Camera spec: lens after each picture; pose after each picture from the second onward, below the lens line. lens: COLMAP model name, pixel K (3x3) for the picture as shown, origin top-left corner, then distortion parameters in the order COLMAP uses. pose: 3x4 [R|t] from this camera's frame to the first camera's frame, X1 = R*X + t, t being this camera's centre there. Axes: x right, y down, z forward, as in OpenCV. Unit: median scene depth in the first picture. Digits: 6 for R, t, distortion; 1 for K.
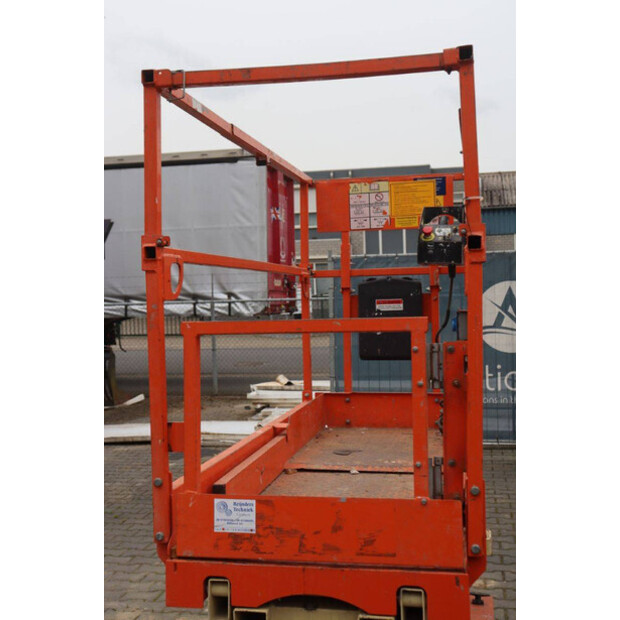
lens RADIAL K [[846.6, 0, 300.7], [0, 846.6, 310.6], [0, 0, 1]] dist [0.043550, 0.073310]
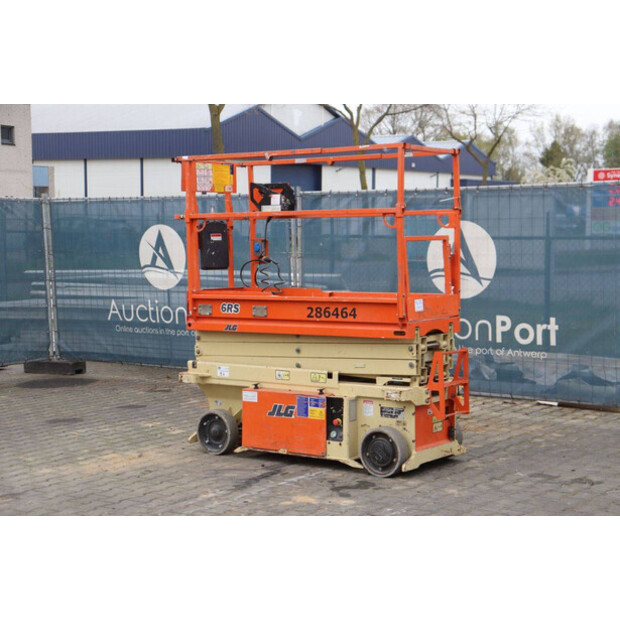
lens RADIAL K [[1194.3, 0, 318.4], [0, 1194.3, 309.3], [0, 0, 1]] dist [0.271733, -0.130383]
pose [[0.398412, -0.037897, 0.916423, -2.015941], [0.016041, 0.999281, 0.034350, 0.059050], [-0.917066, 0.001015, 0.398734, -0.145108]]
